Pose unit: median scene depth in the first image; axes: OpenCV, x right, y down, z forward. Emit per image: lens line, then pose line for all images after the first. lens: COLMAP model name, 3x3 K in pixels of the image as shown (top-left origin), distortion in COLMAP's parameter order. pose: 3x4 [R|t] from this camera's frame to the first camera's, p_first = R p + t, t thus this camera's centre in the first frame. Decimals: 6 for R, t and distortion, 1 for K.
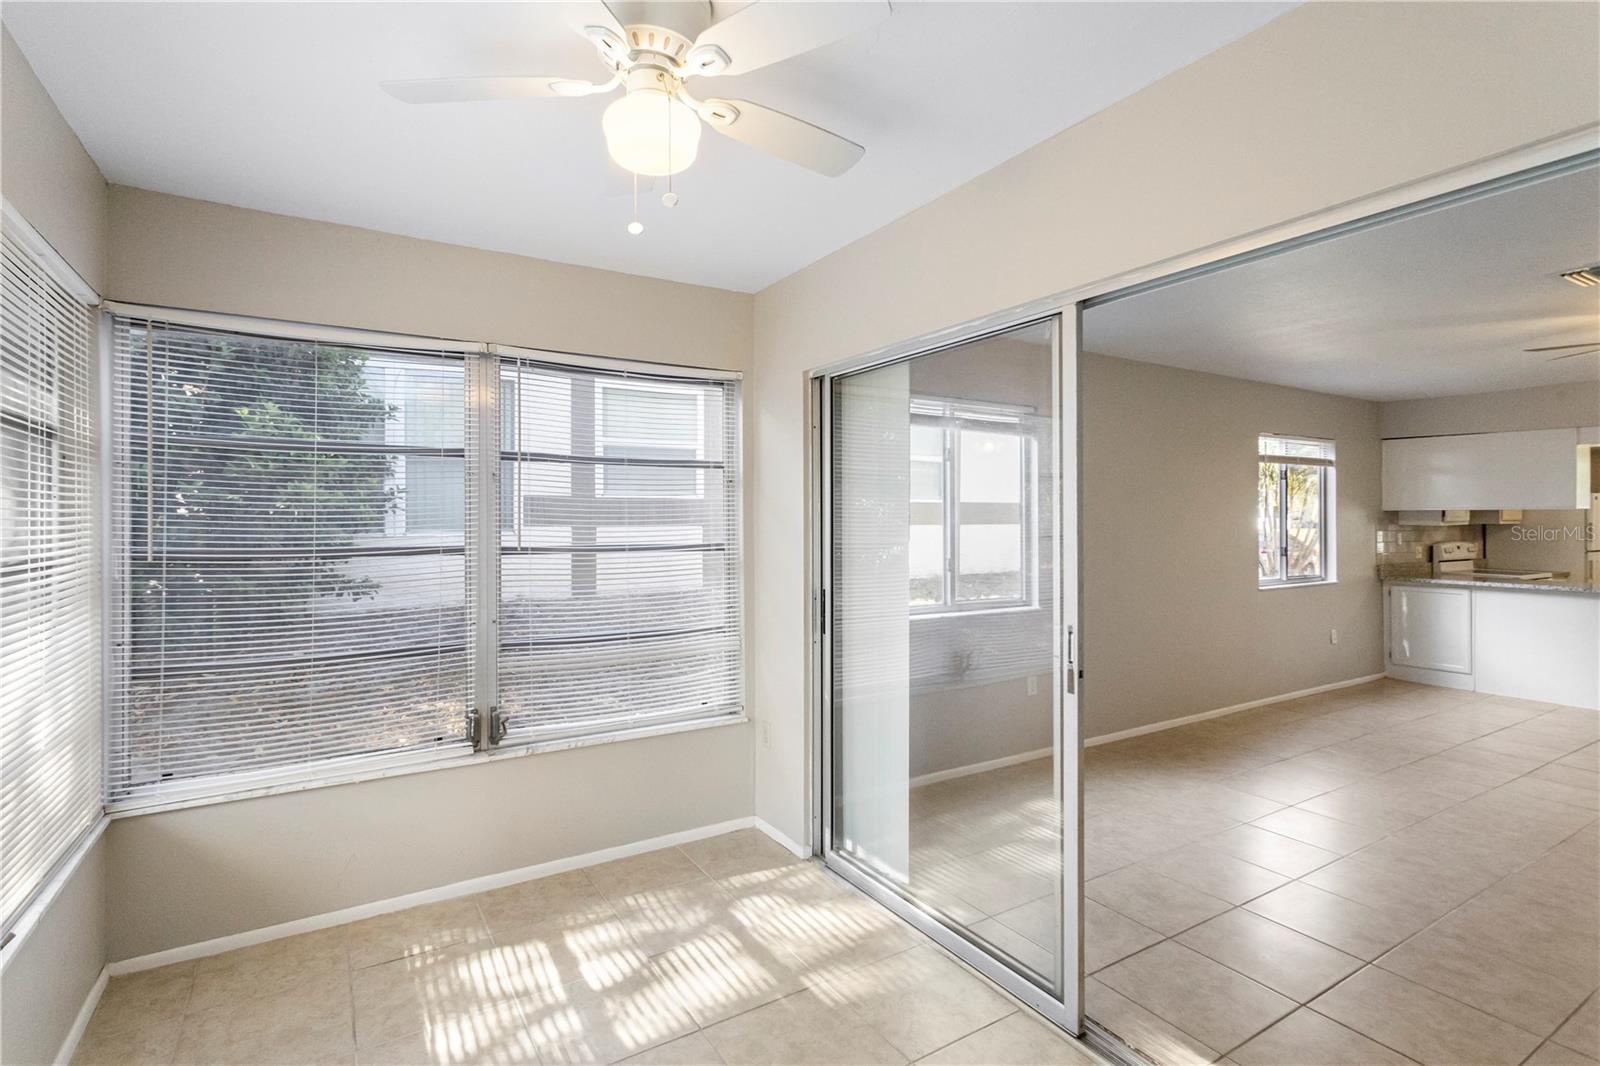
lens RADIAL K [[767.5, 0, 801.1], [0, 767.5, 515.5], [0, 0, 1]] dist [0.003798, 0.001088]
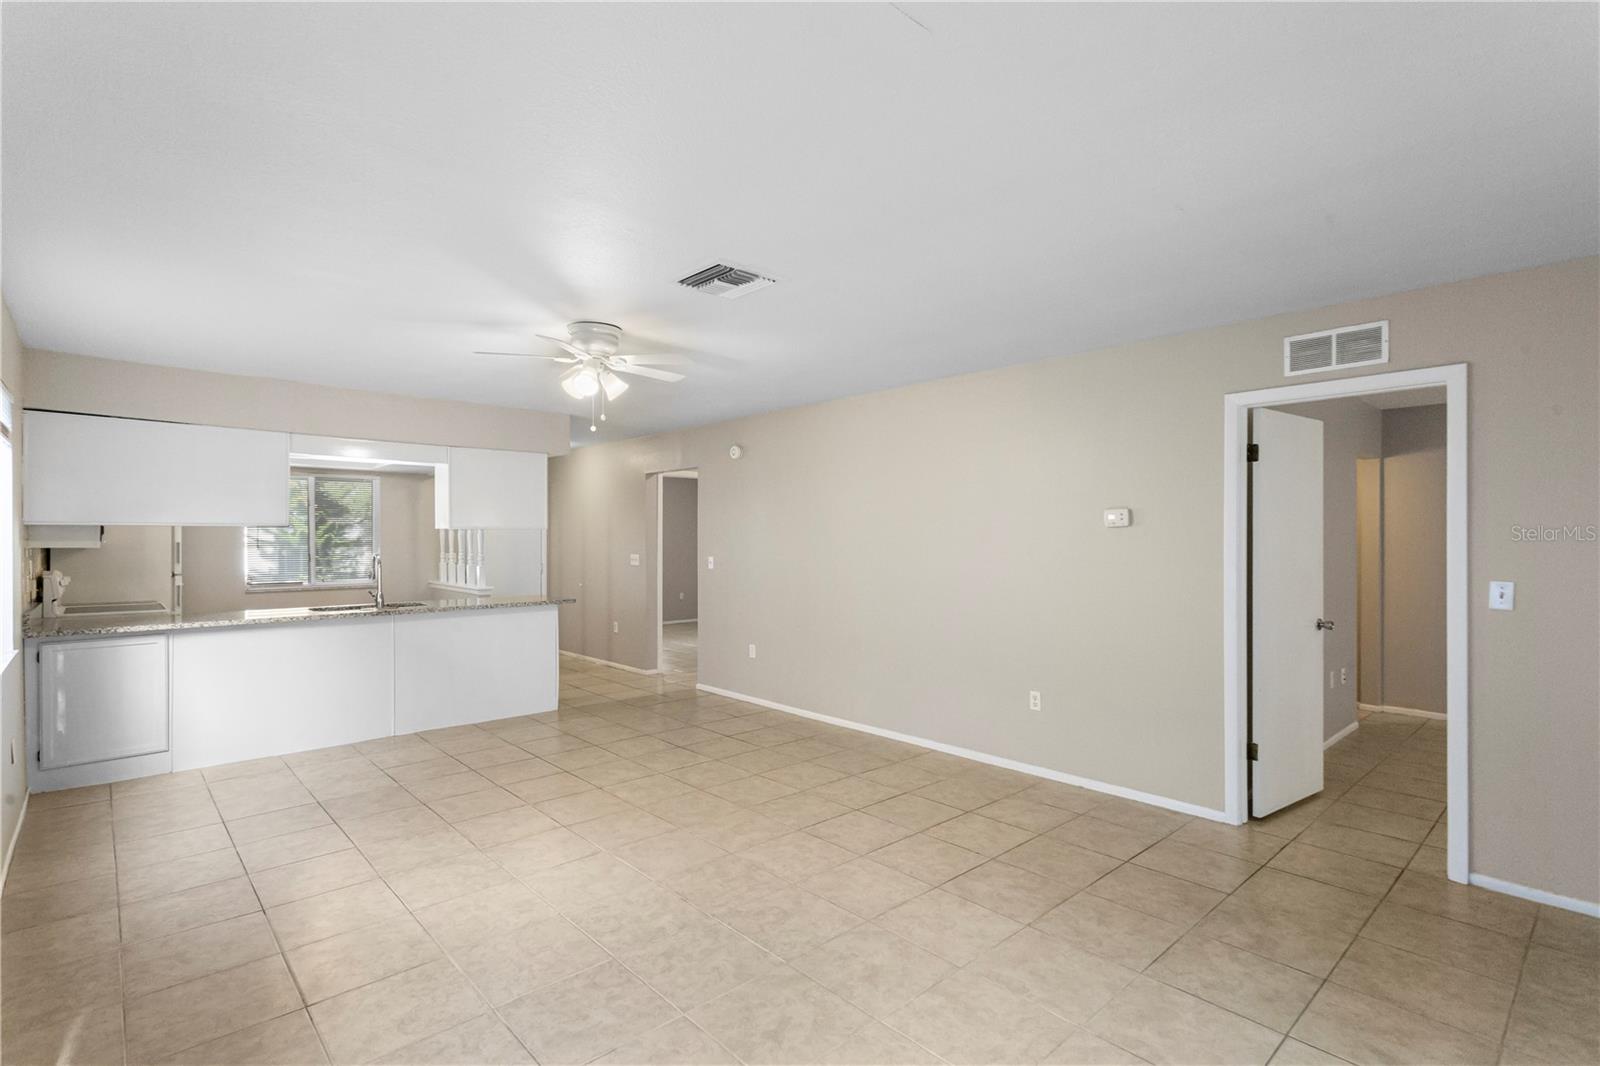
lens RADIAL K [[763.0, 0, 791.4], [0, 763.0, 536.9], [0, 0, 1]] dist [0.004339, 0.000125]
pose [[-0.181734, -0.002340, 0.983345, 0.051115], [-0.005082, 0.999986, 0.001441, -0.000578], [-0.983335, -0.004735, -0.181744, 0.552060]]
